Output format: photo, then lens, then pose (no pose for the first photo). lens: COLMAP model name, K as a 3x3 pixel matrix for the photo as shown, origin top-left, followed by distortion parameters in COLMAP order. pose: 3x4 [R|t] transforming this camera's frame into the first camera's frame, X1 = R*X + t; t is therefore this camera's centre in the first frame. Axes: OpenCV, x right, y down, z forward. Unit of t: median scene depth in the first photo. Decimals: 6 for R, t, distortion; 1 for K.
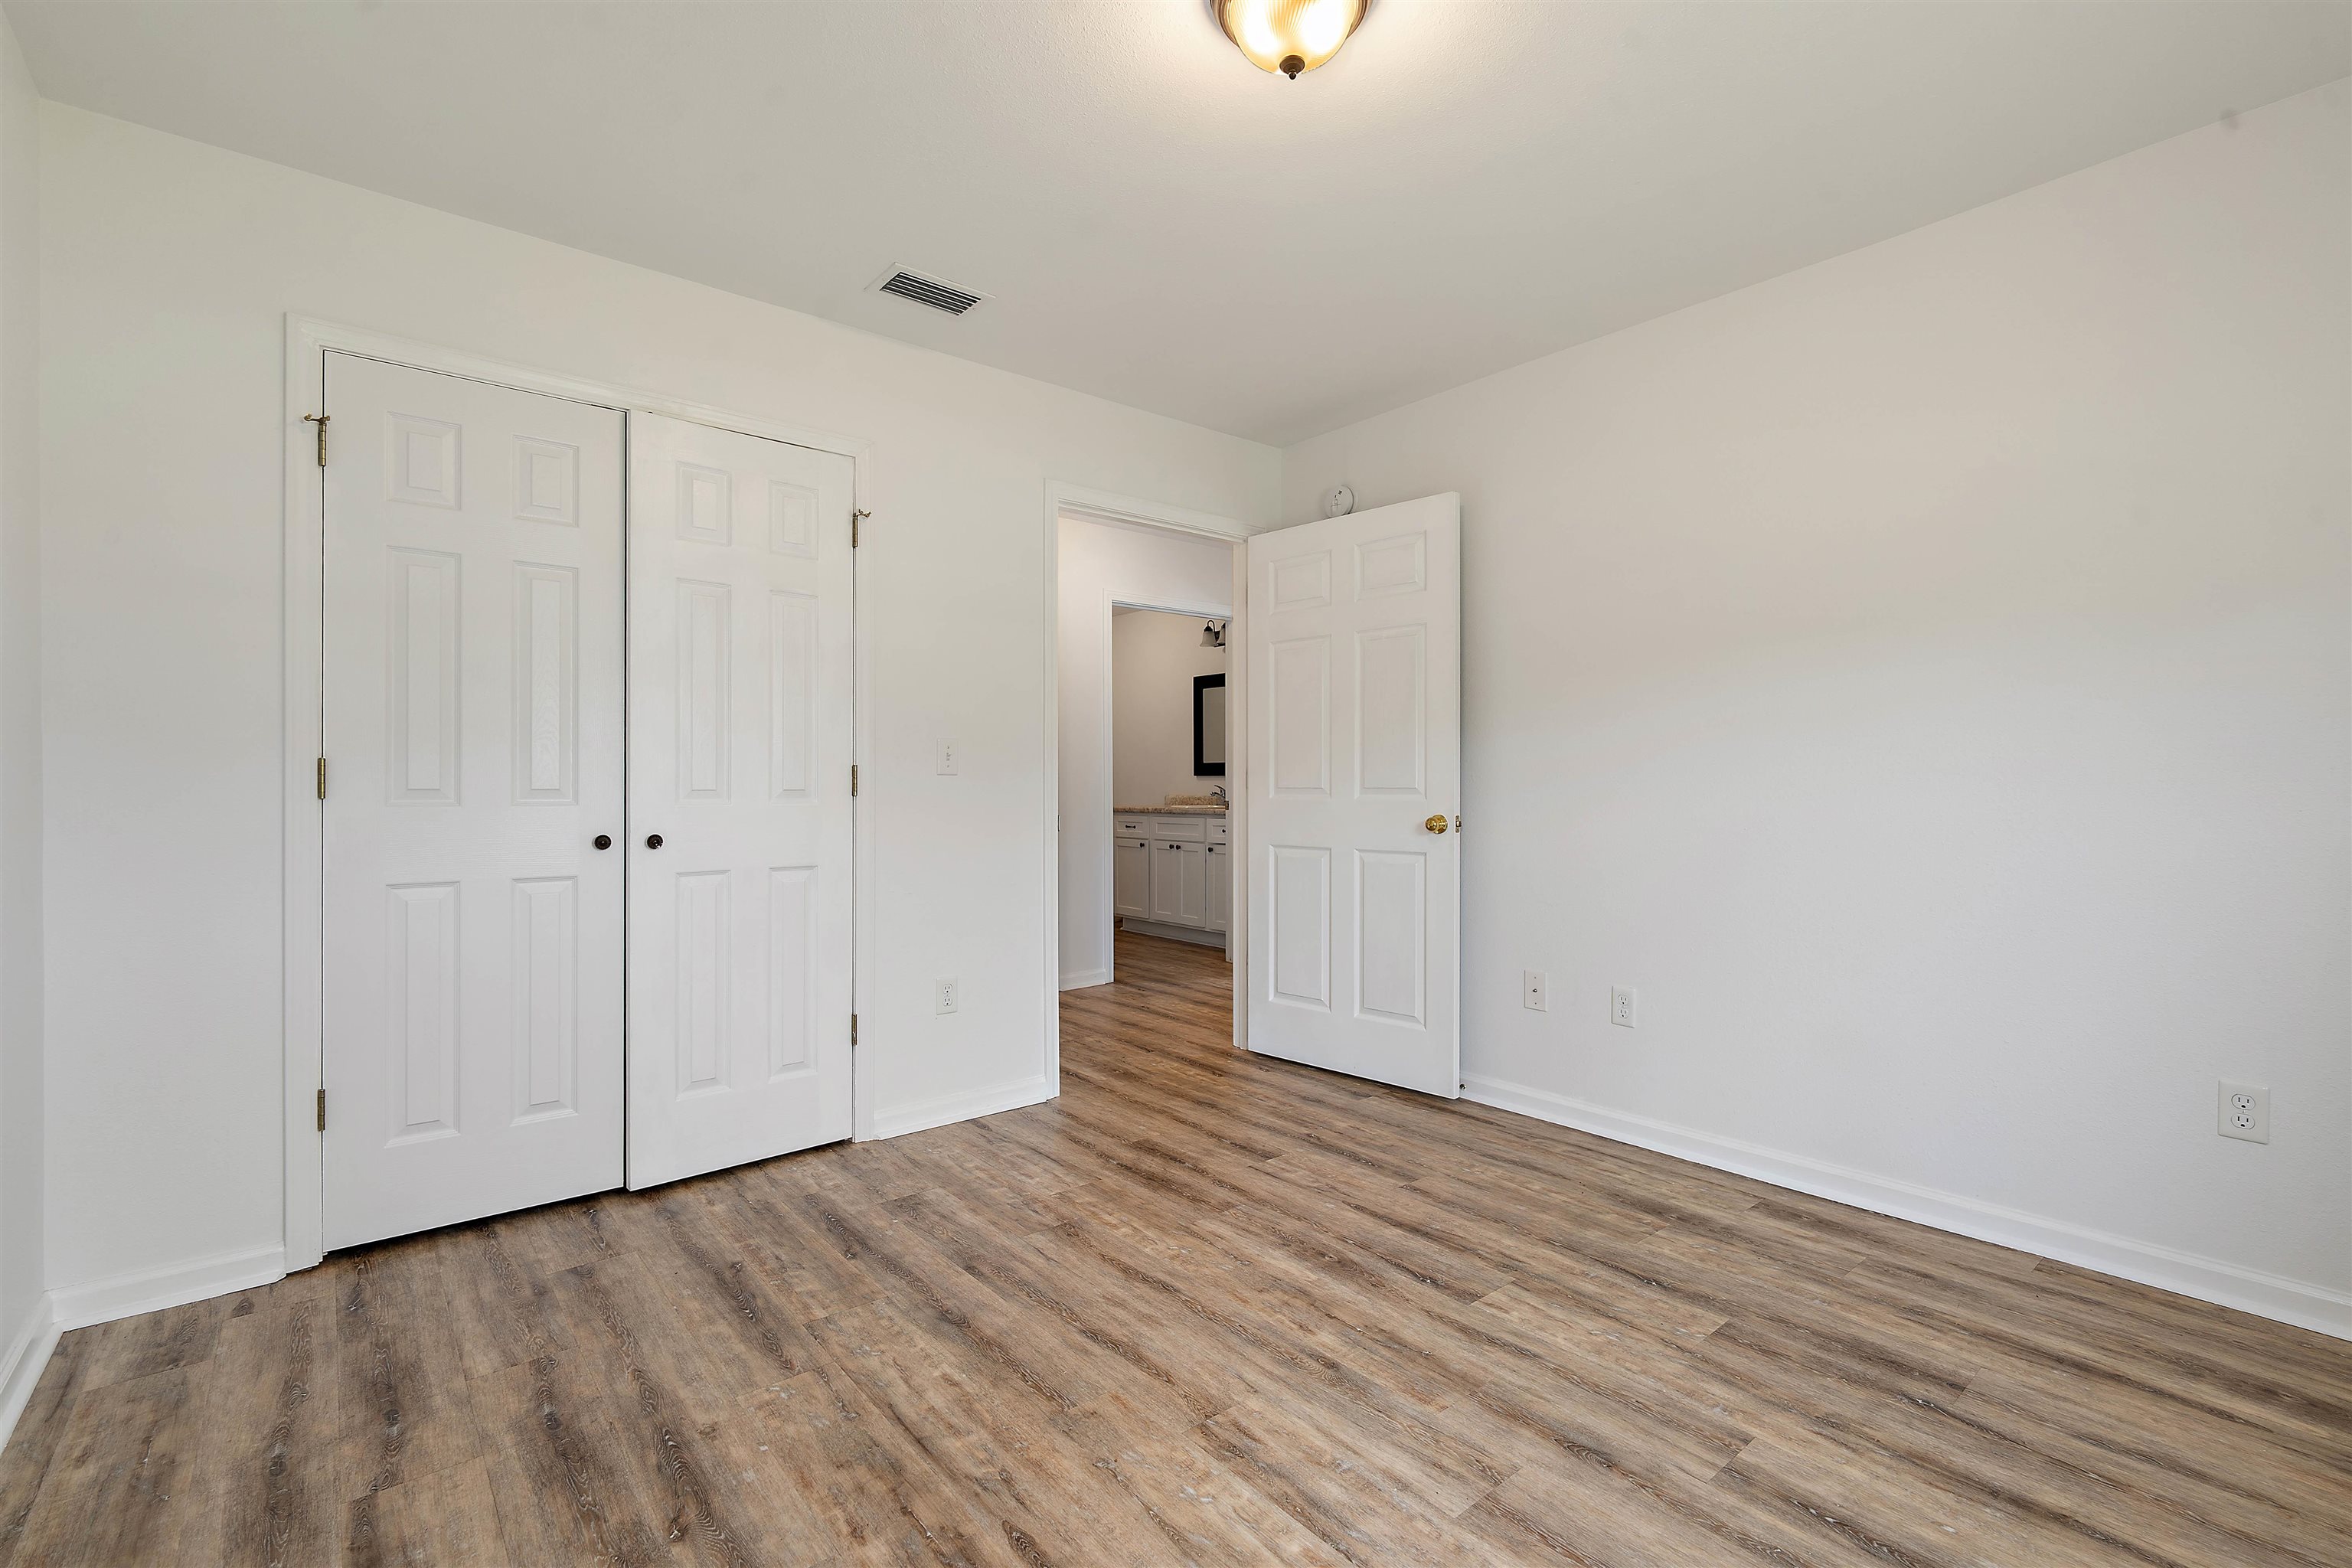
lens RADIAL K [[1033.7, 0, 1177.4], [0, 1033.7, 785.3], [0, 0, 1]] dist [-0.000177, 0.000211]
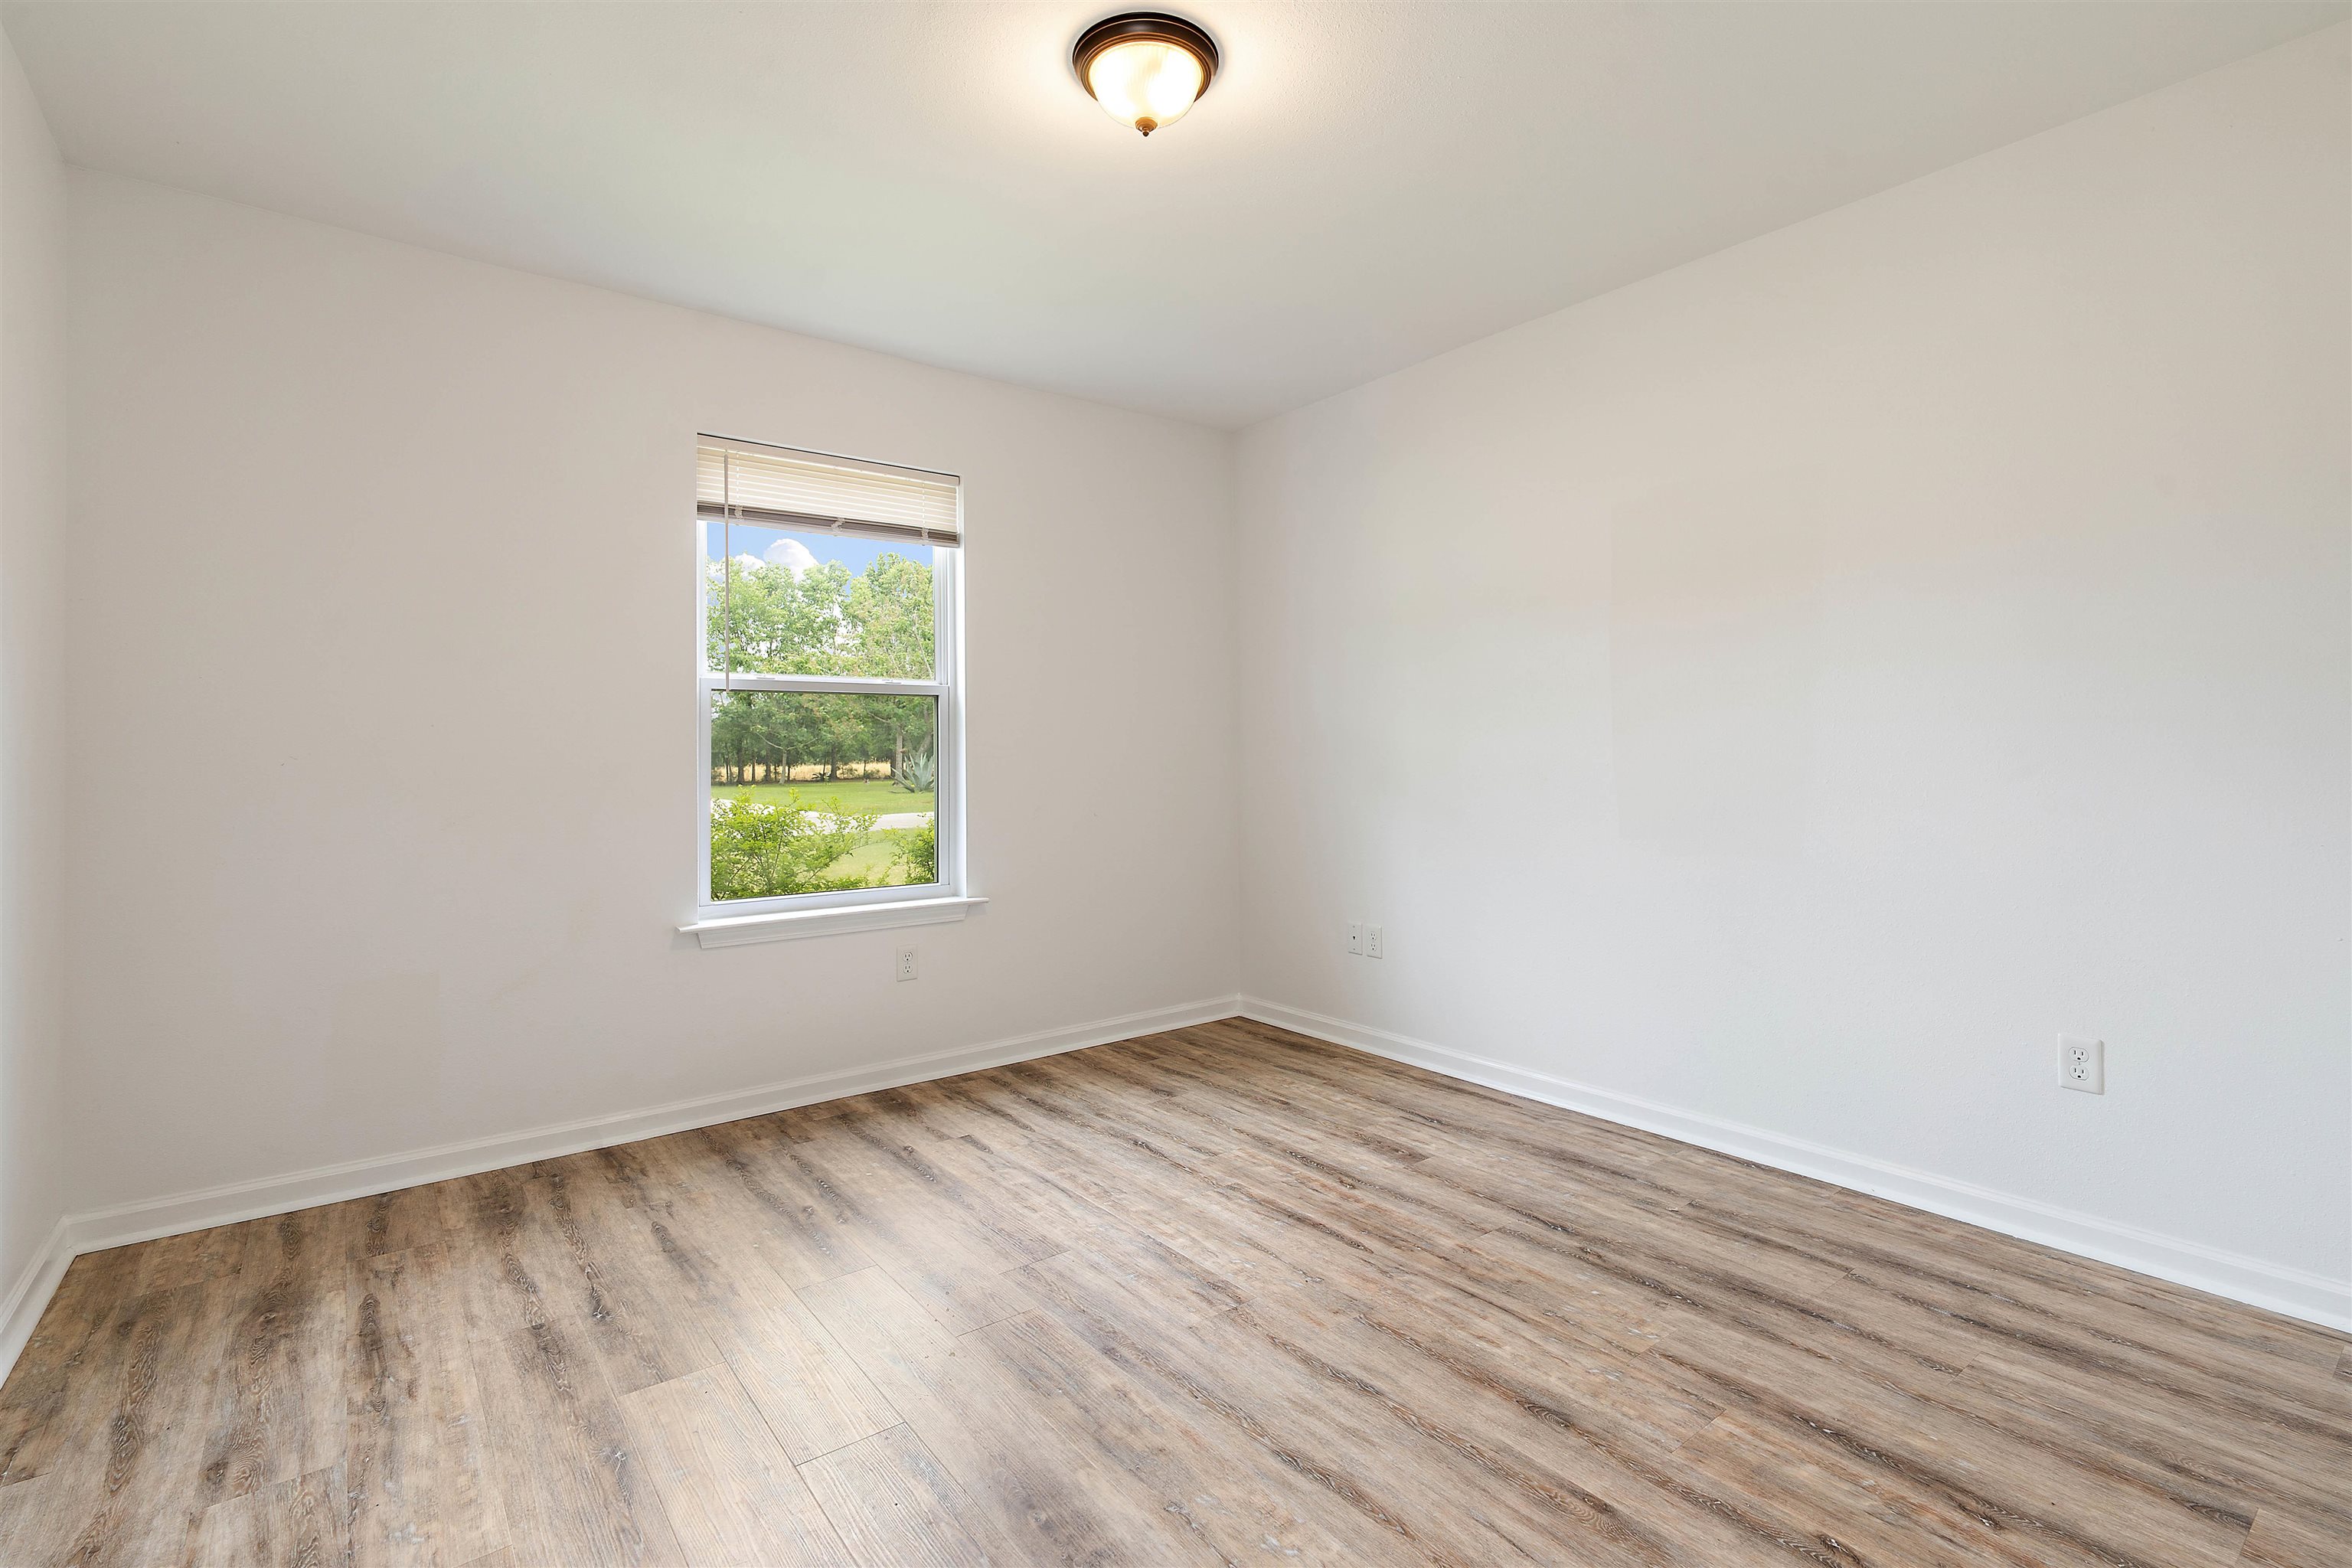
lens RADIAL K [[1033.7, 0, 1177.4], [0, 1033.7, 785.3], [0, 0, 1]] dist [-0.000177, 0.000211]
pose [[-0.999461, 0.010334, 0.031171, 0.049695], [0.011259, 0.999497, 0.029635, -0.005951], [-0.030849, 0.029970, -0.999075, 2.046285]]
